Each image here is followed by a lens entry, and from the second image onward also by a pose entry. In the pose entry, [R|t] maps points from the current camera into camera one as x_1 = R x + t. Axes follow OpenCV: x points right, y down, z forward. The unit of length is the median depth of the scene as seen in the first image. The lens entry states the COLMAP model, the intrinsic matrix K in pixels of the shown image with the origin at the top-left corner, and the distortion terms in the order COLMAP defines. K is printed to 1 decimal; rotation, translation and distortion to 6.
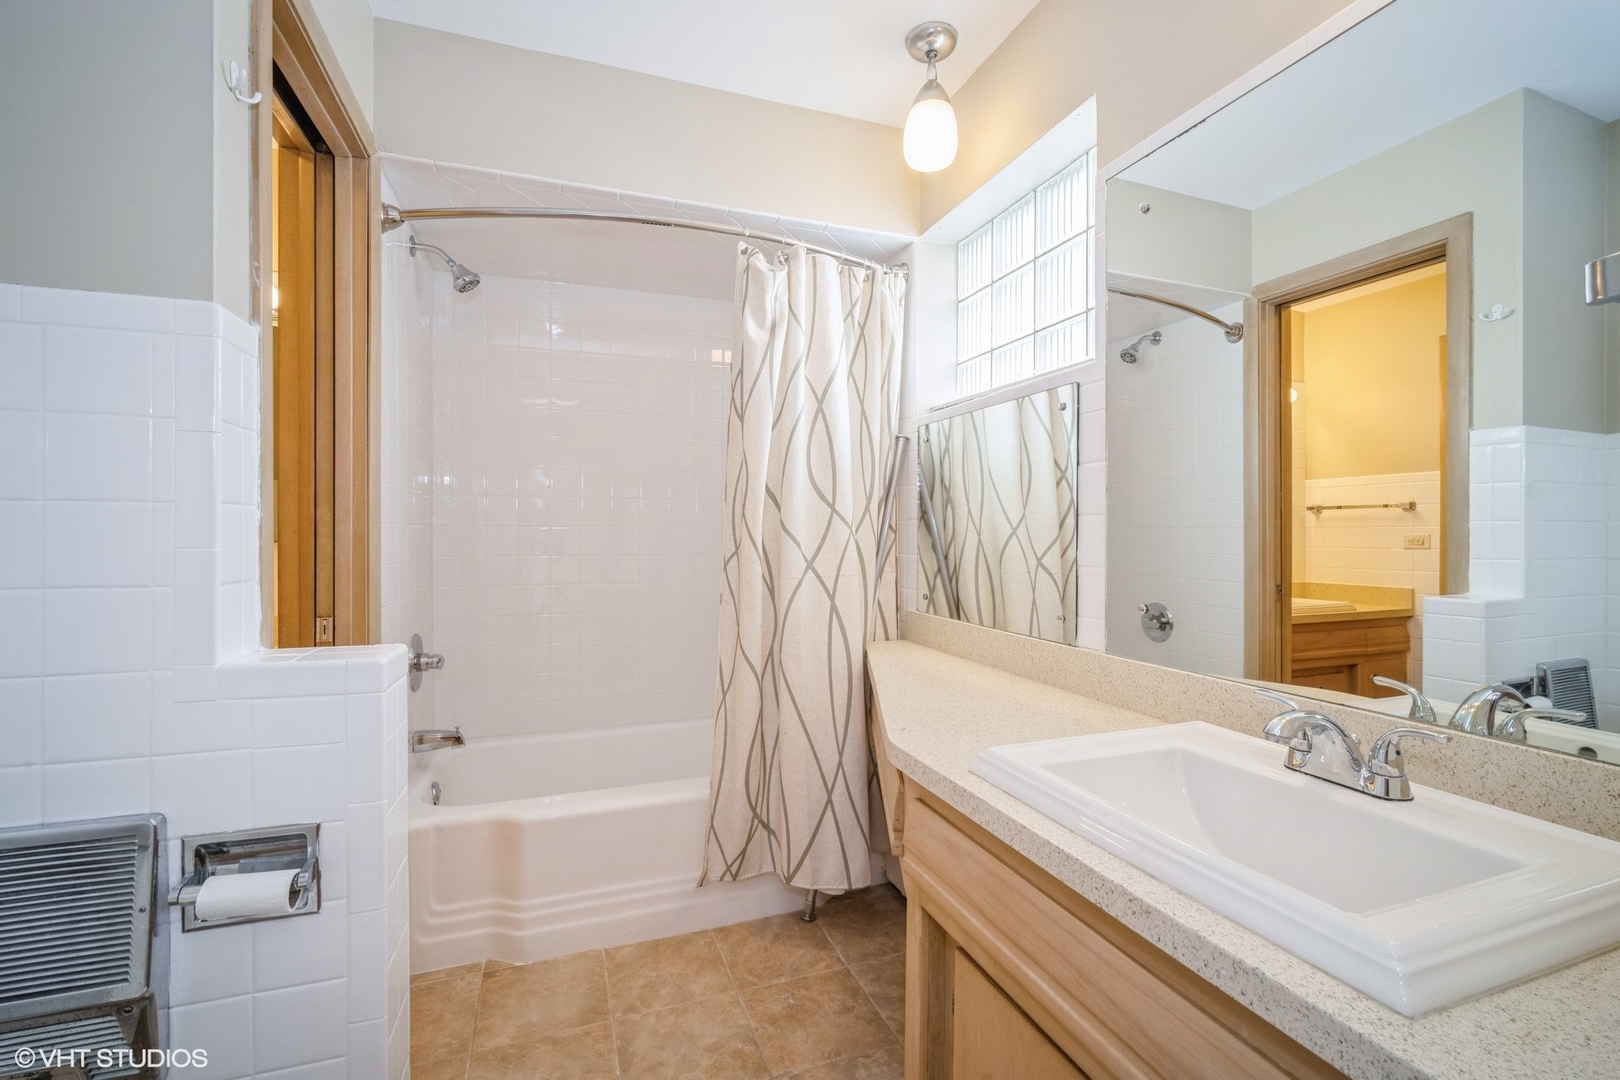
lens RADIAL K [[706.7, 0, 805.4], [0, 706.7, 532.0], [0, 0, 1]] dist [-0.010259, 0.000453]
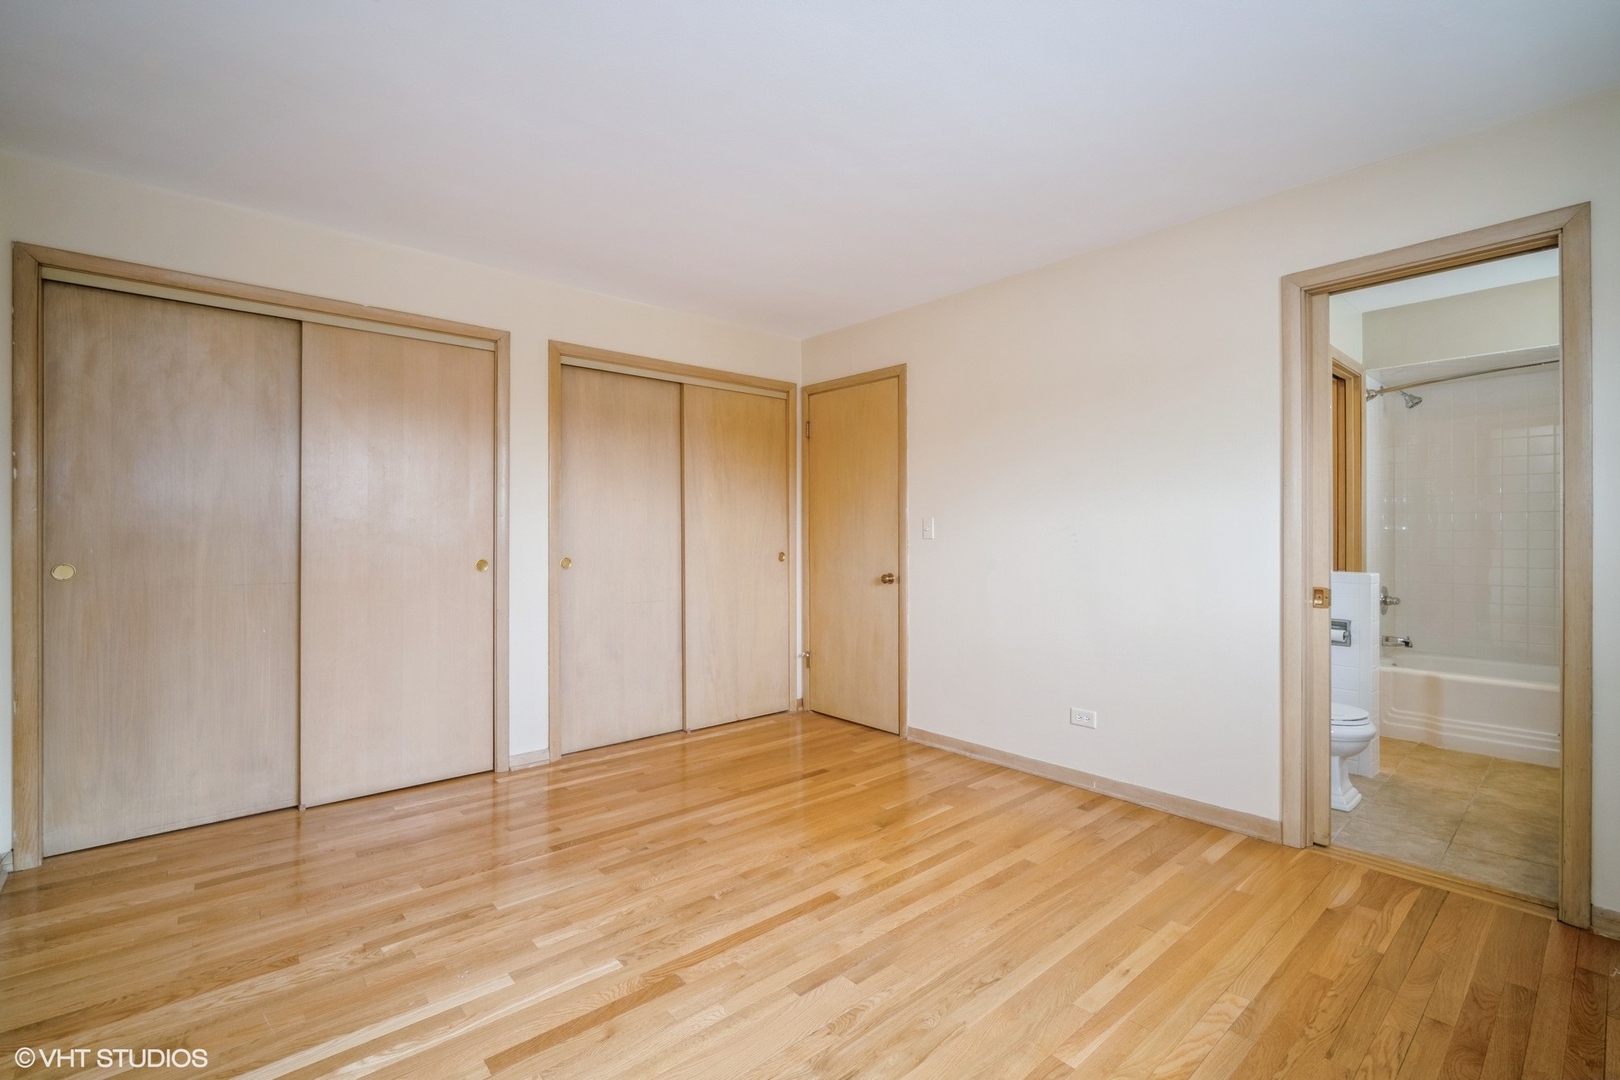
lens RADIAL K [[722.0, 0, 810.0], [0, 722.0, 531.0], [0, 0, 1]] dist [-0.010825, 0.000188]
pose [[0.373089, -0.003386, -0.927789, 0.720781], [-0.005849, 0.999965, -0.006002, 0.007761], [0.927777, 0.007666, 0.373056, -1.262090]]
